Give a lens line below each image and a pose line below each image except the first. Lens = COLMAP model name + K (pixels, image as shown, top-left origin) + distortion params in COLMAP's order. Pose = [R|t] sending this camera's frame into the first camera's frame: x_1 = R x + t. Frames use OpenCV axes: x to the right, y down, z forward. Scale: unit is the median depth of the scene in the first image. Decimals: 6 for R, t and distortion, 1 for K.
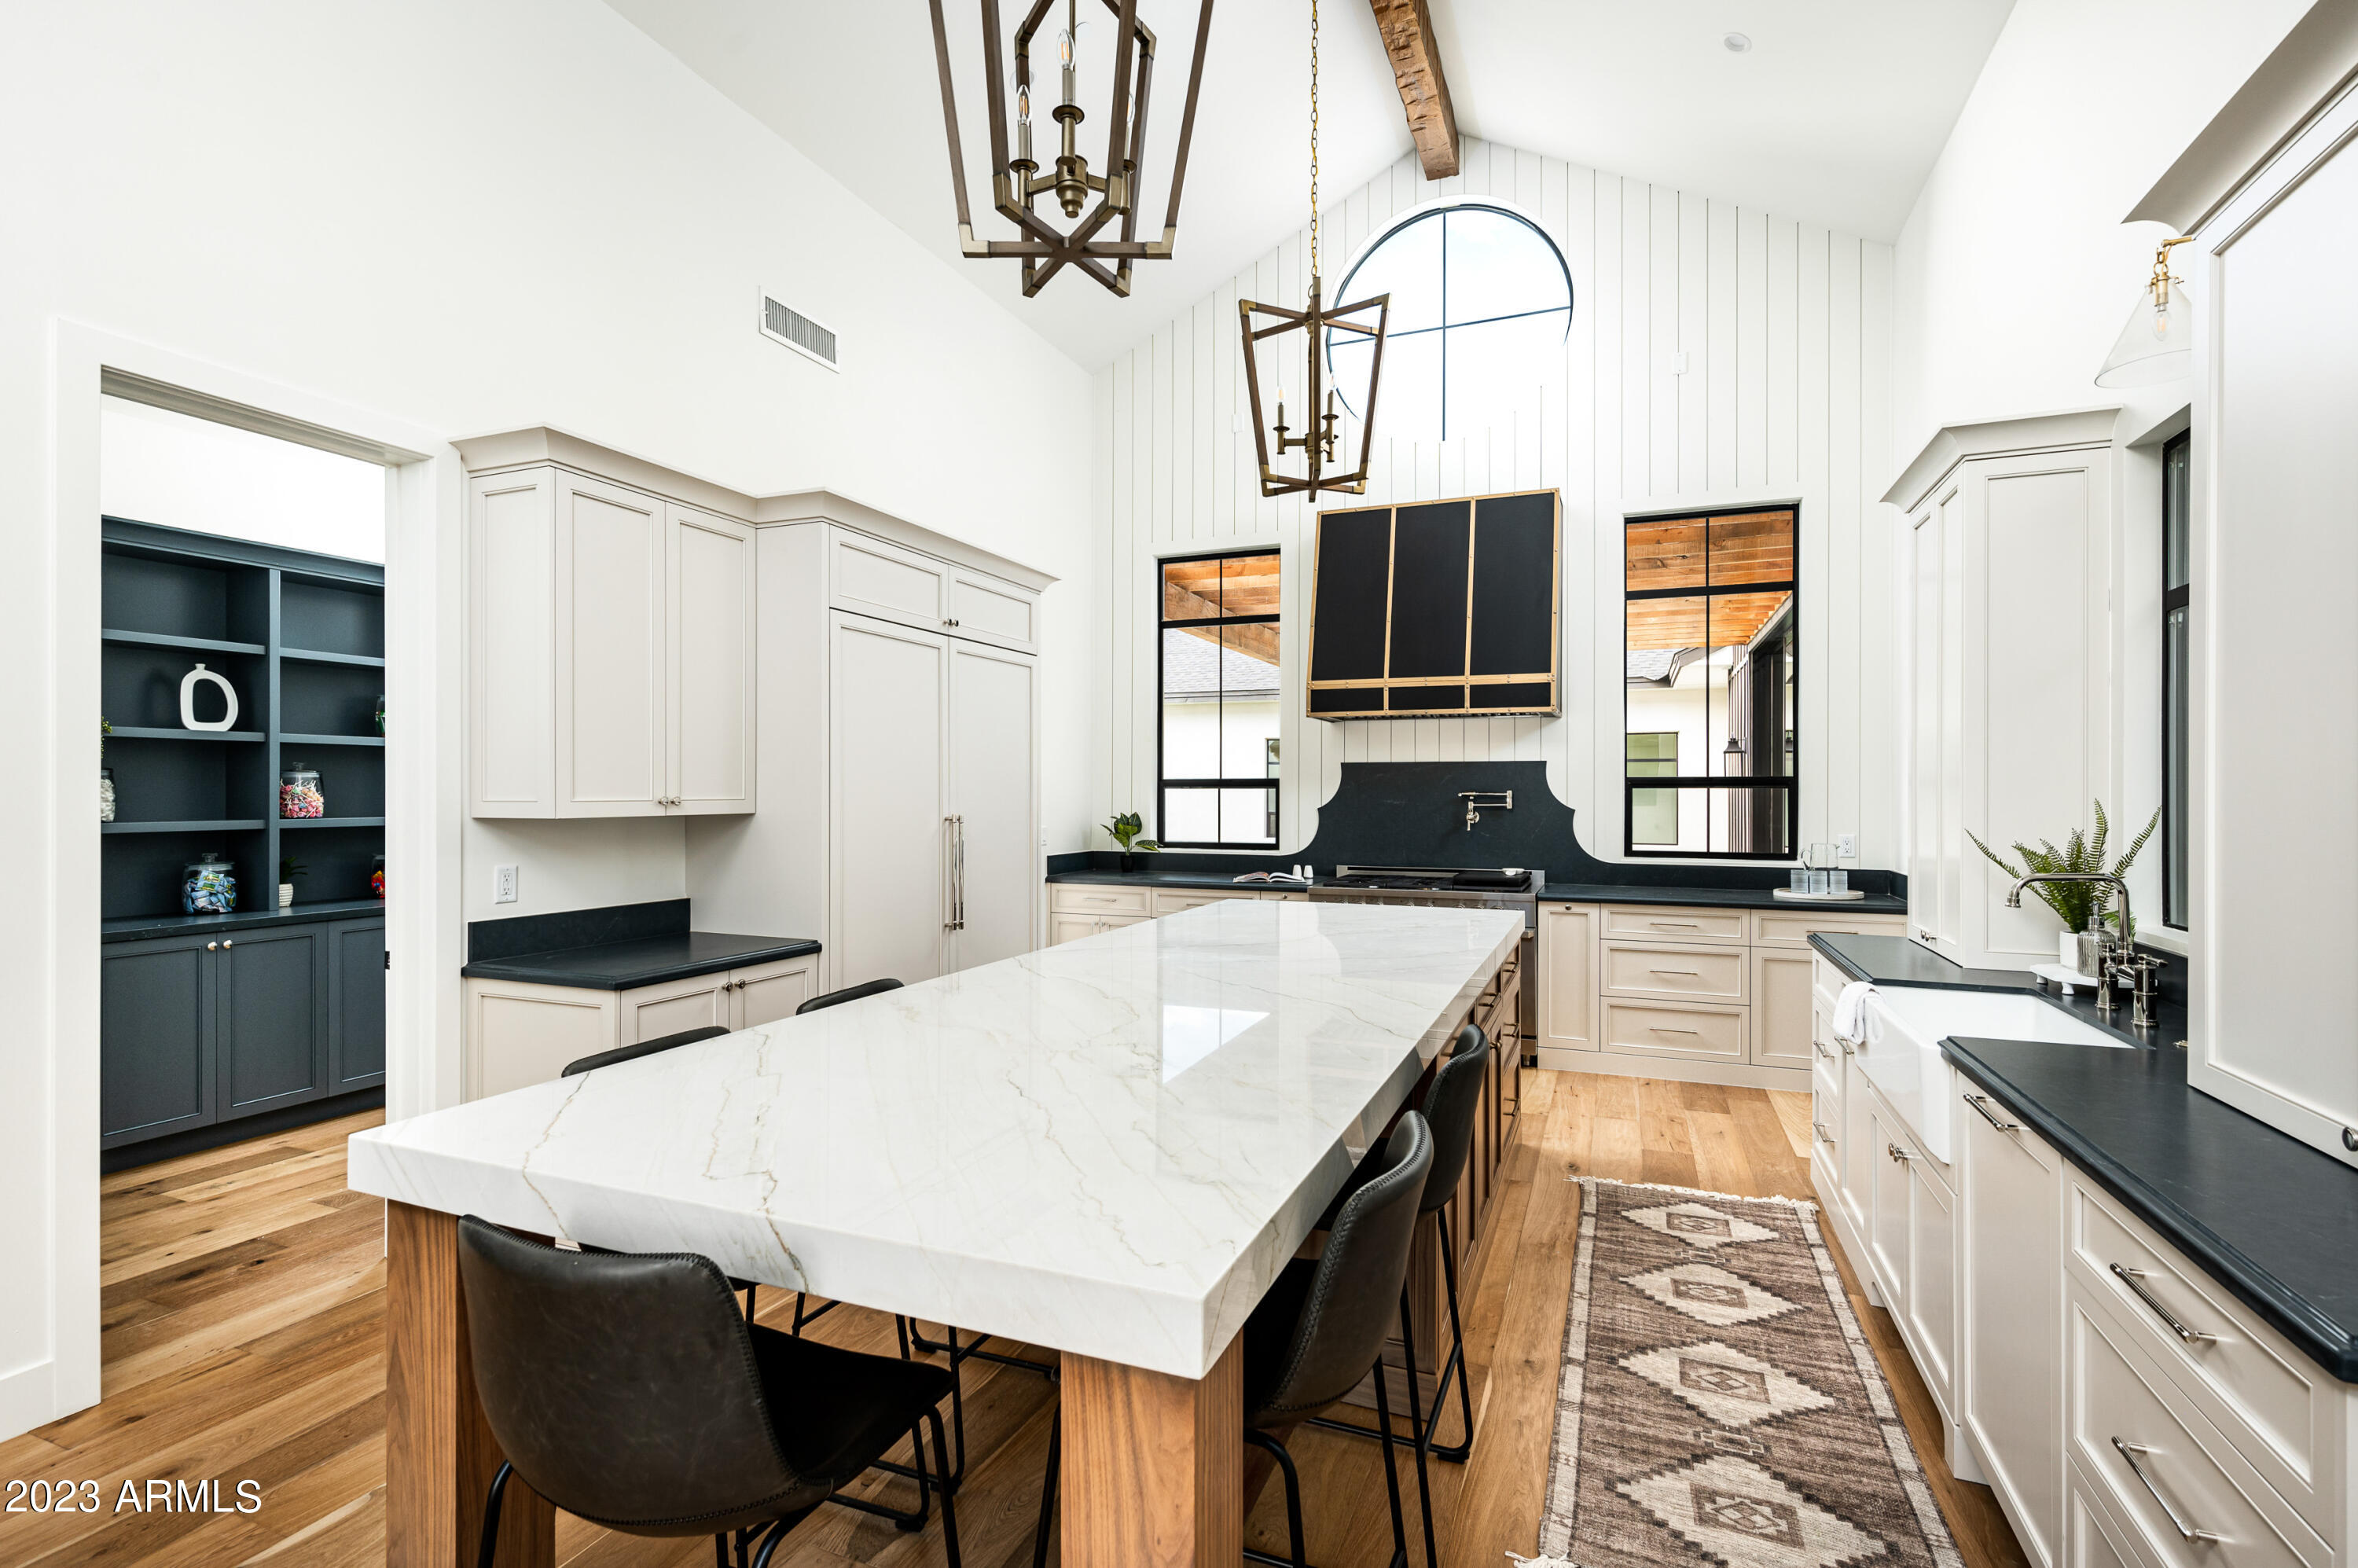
lens RADIAL K [[1066.9, 0, 1184.7], [0, 1066.9, 788.1], [0, 0, 1]] dist [-0.000571, -0.000980]
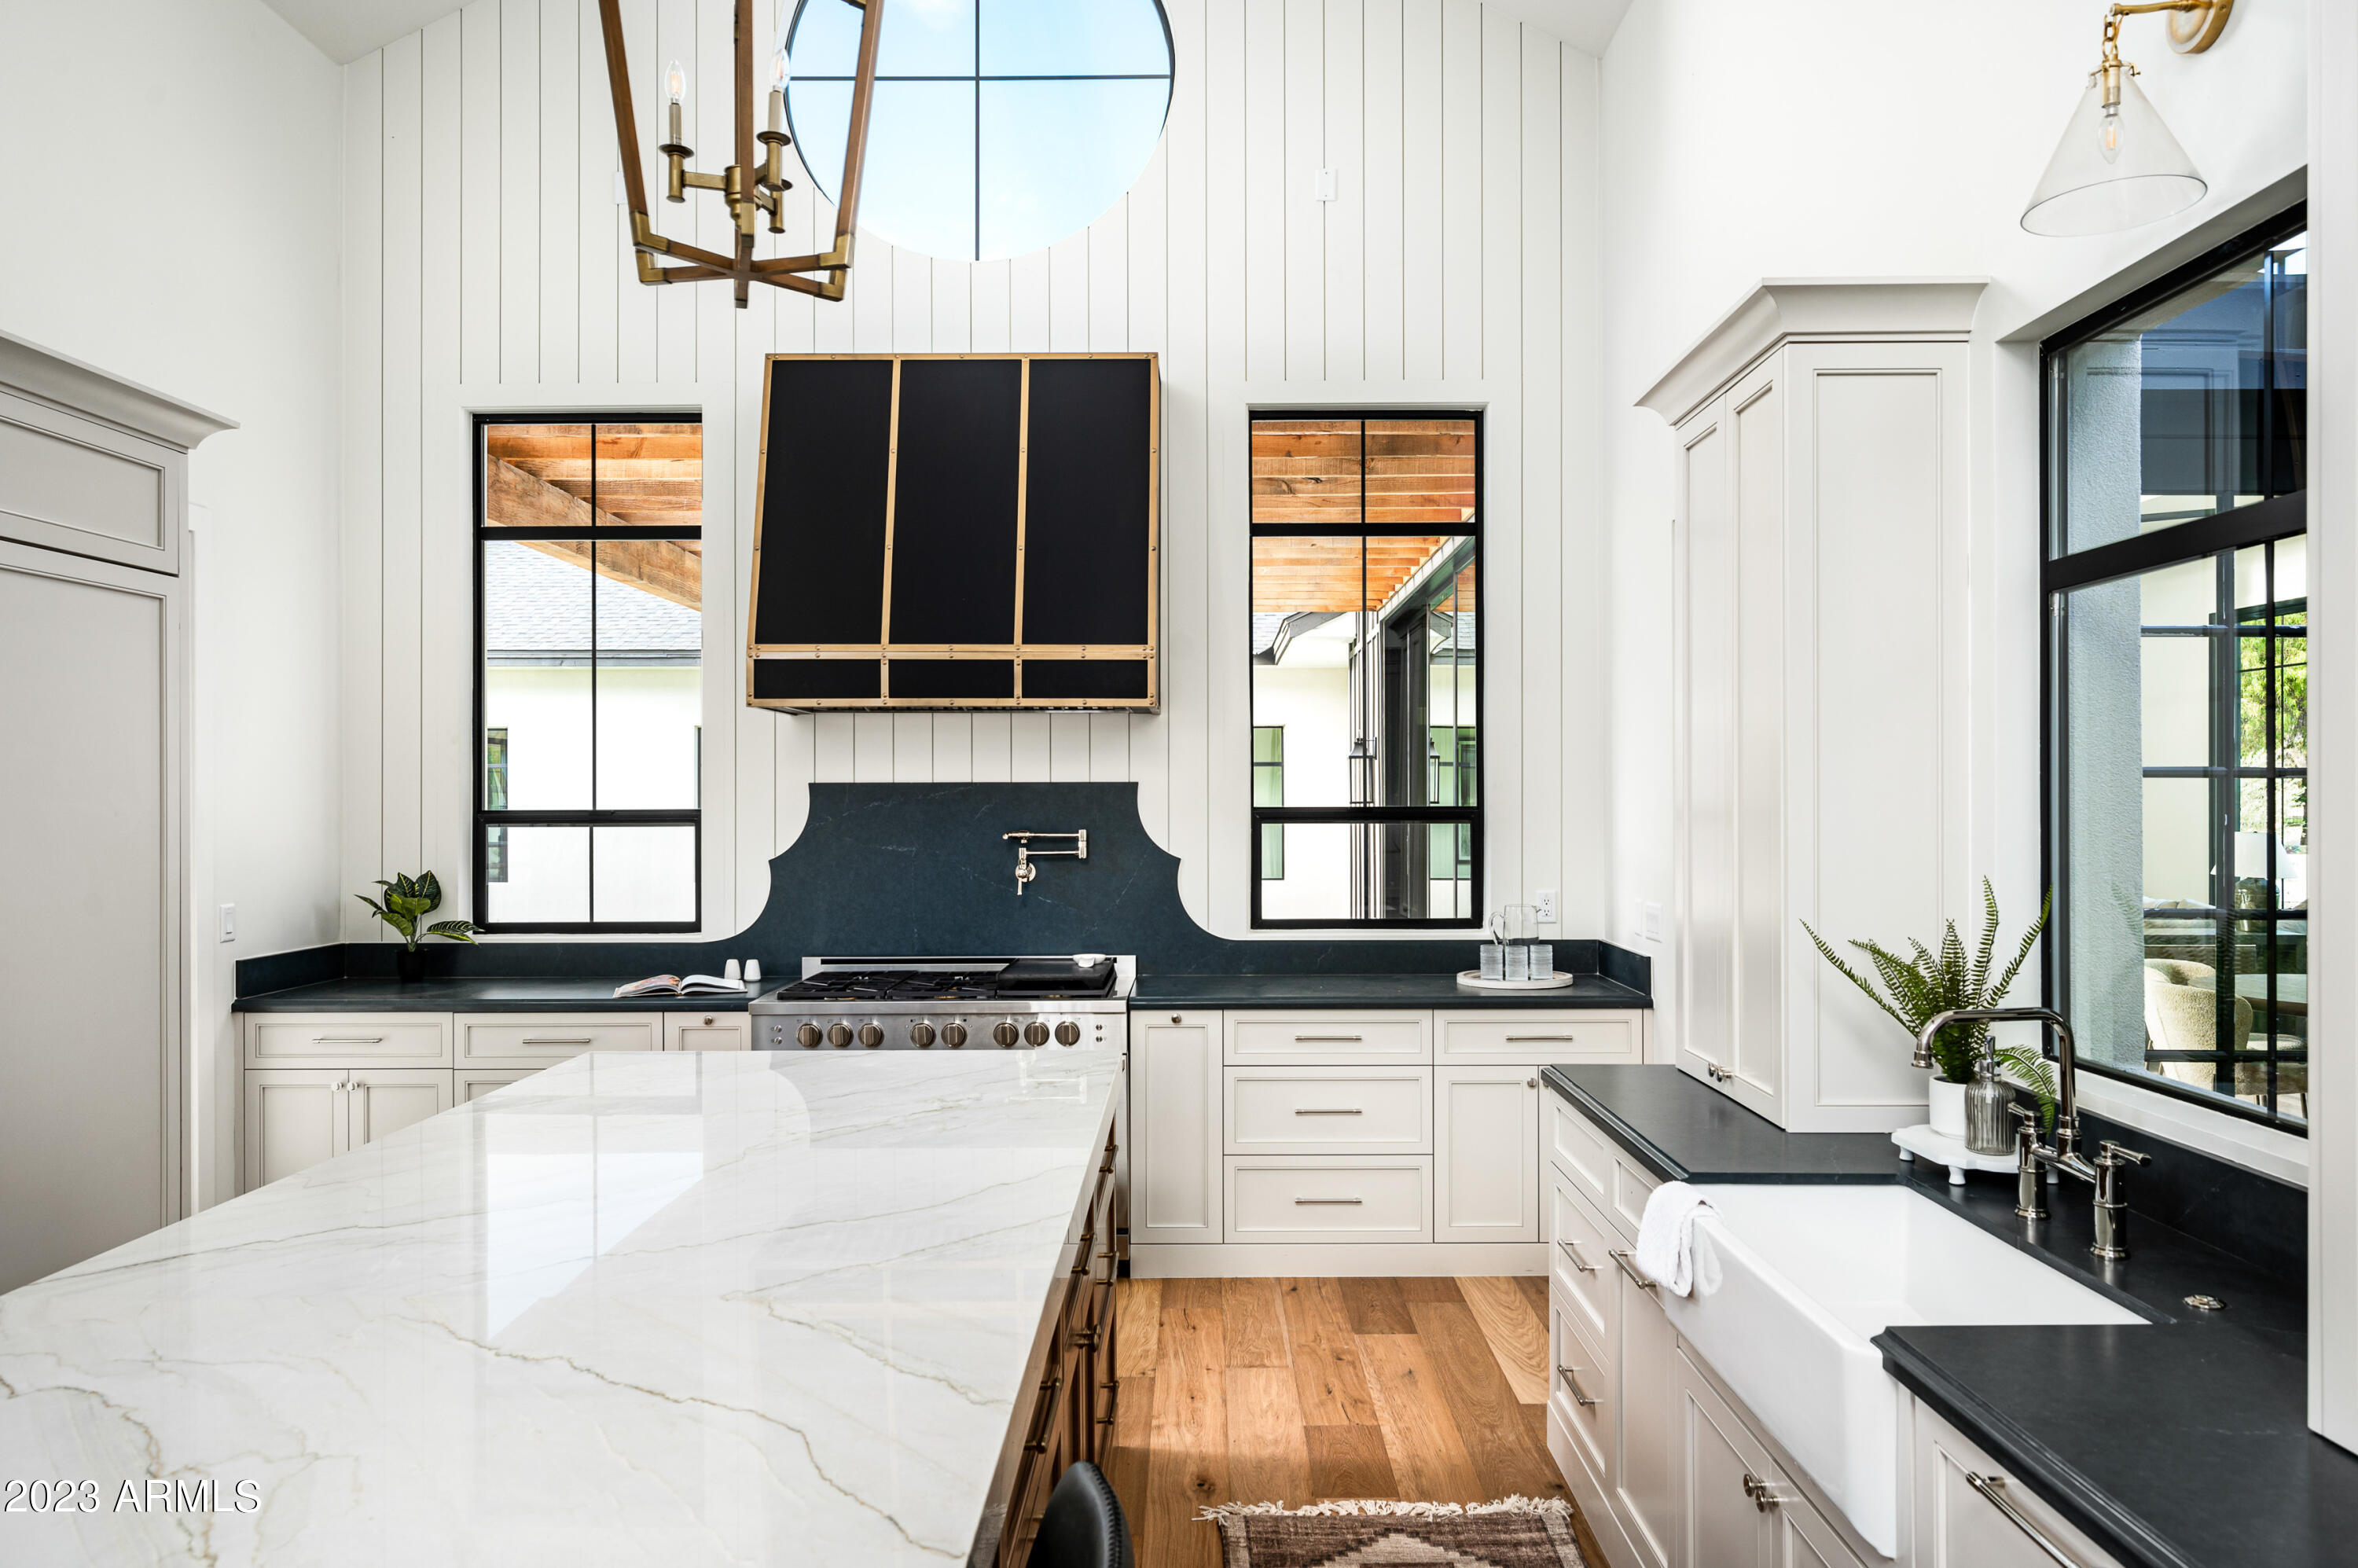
lens RADIAL K [[1535.2, 0, 1186.2], [0, 1535.2, 791.7], [0, 0, 1]] dist [-0.001561, -0.000460]
pose [[0.928568, -0.002302, 0.371156, 0.039910], [0.003138, 0.999994, -0.001647, -0.027444], [-0.371150, 0.002694, 0.928569, 0.211758]]
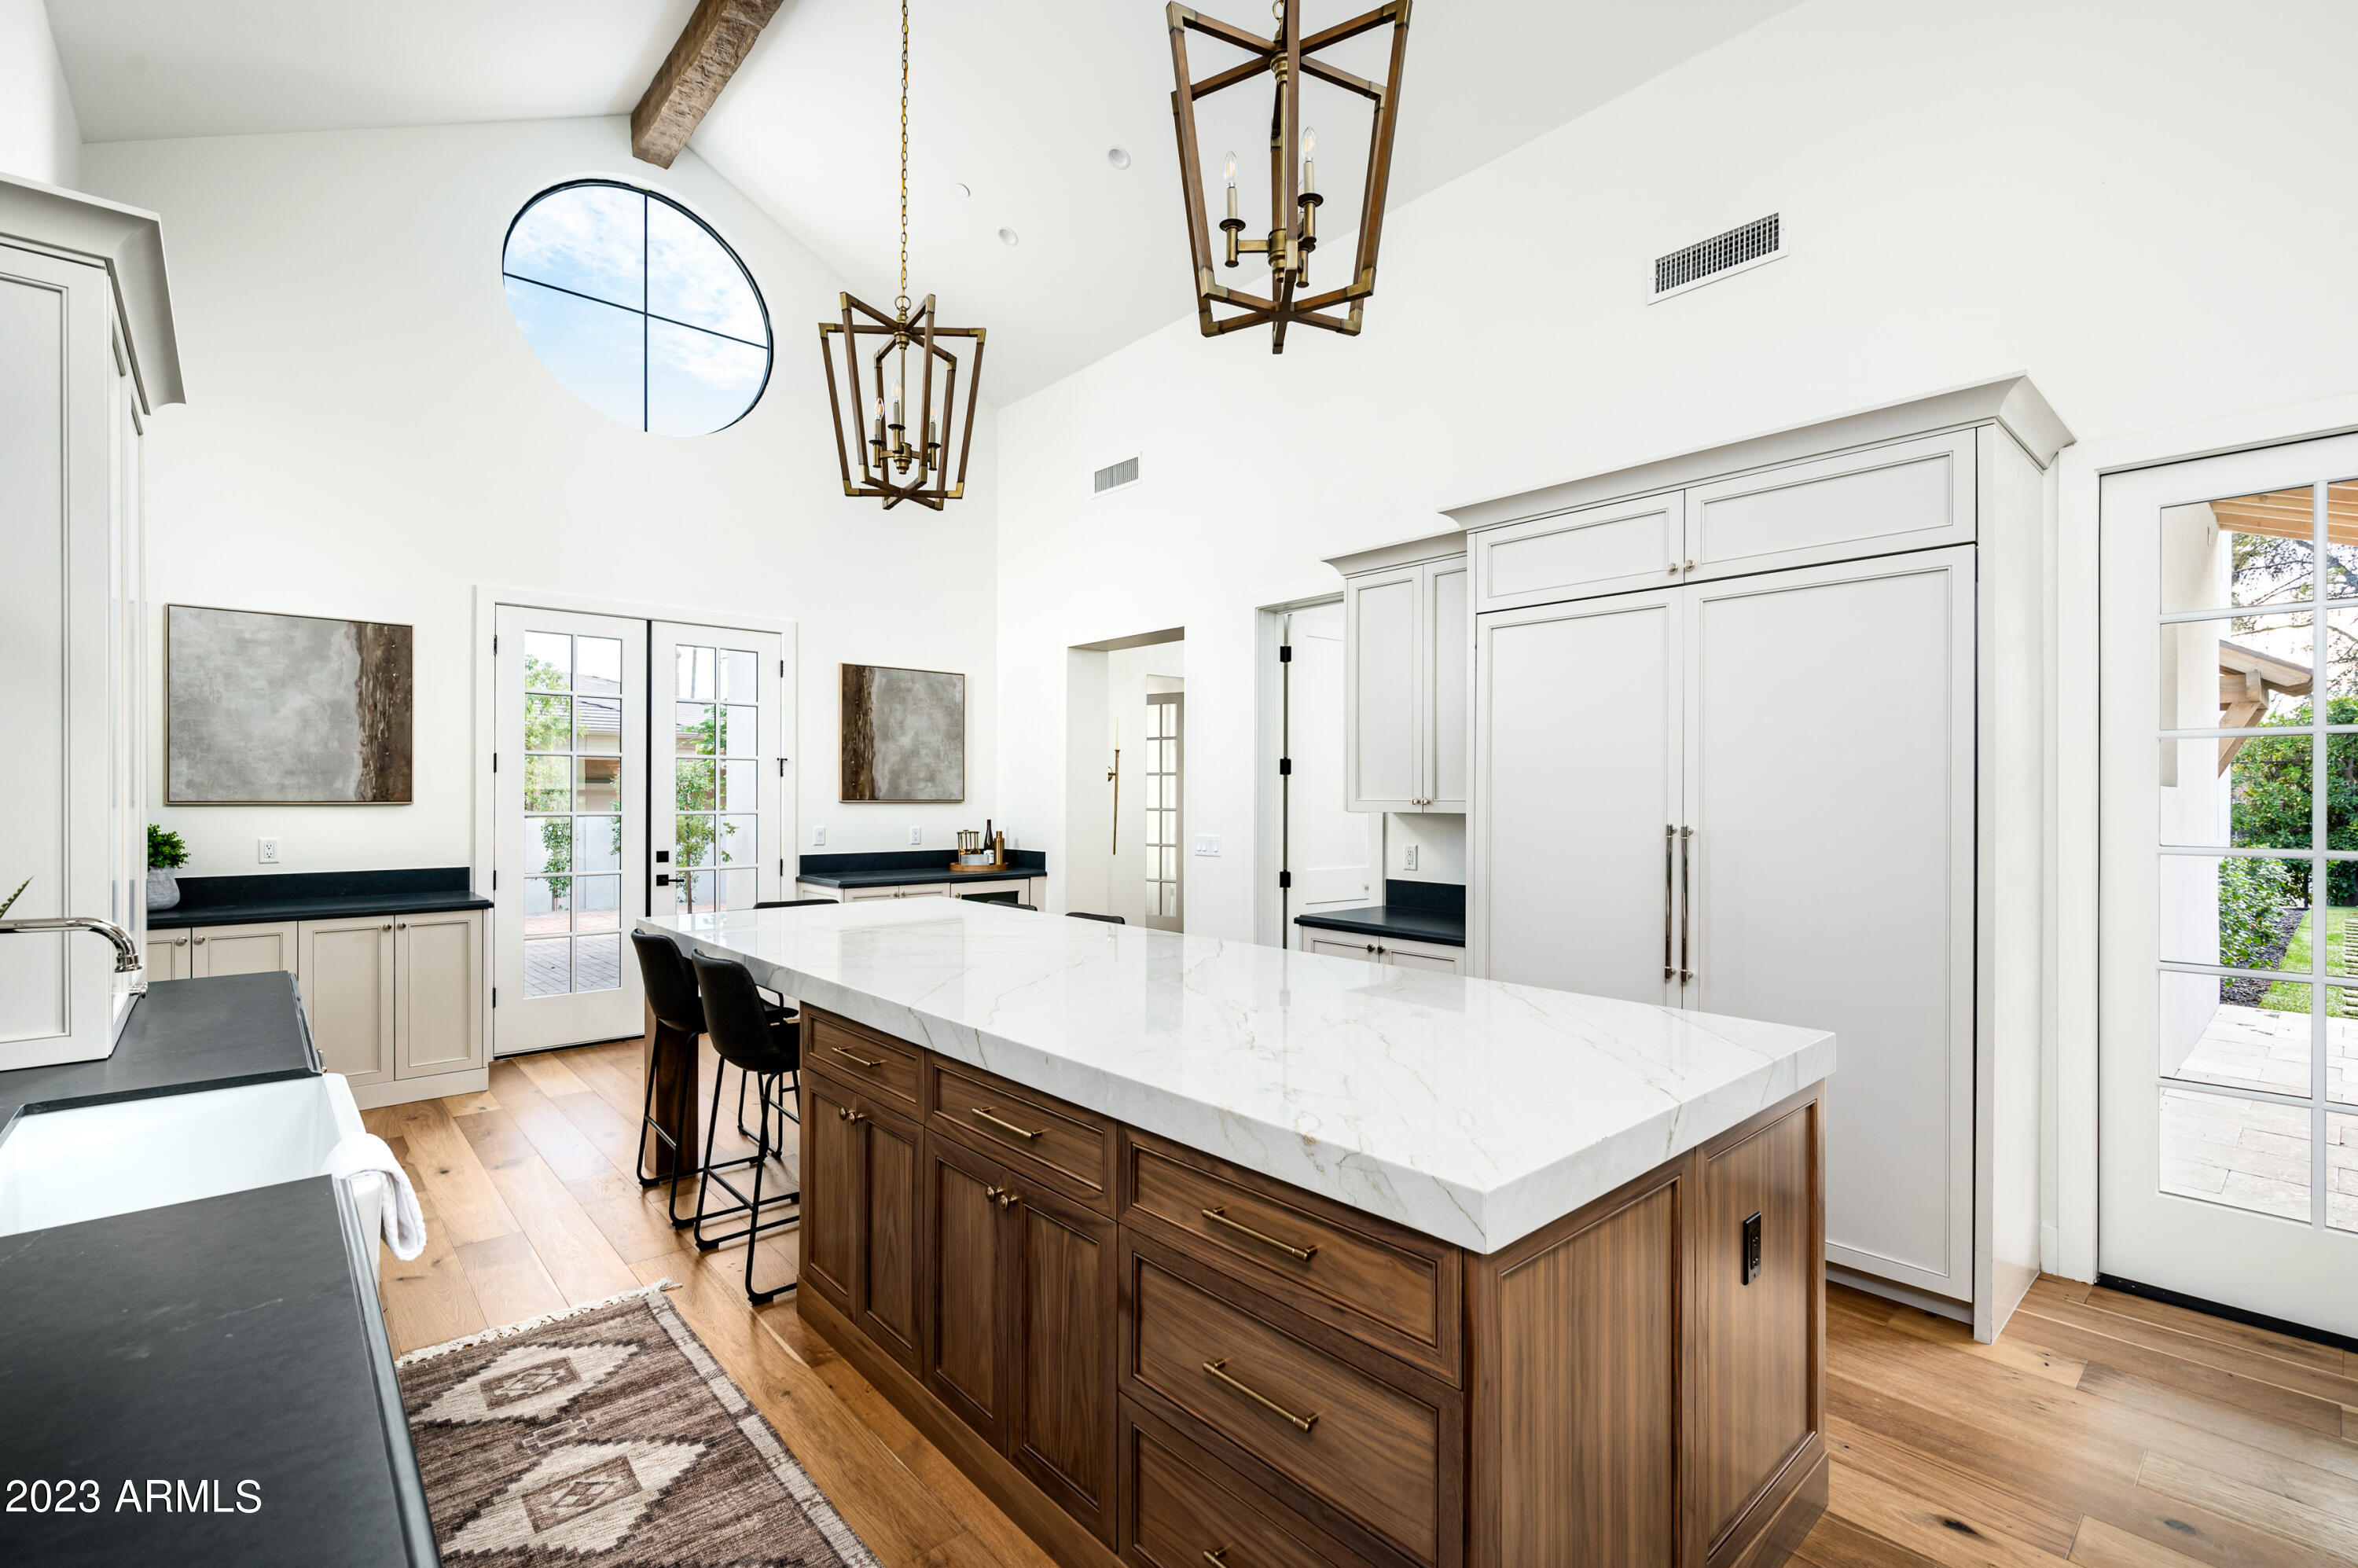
lens RADIAL K [[1066.9, 0, 1196.8], [0, 1066.9, 781.4], [0, 0, 1]] dist [-0.000571, -0.000980]
pose [[-0.433939, -0.013385, -0.900843, 0.675148], [-0.003108, 0.999906, -0.013360, 0.005727], [0.900937, -0.002997, -0.433940, 1.149576]]
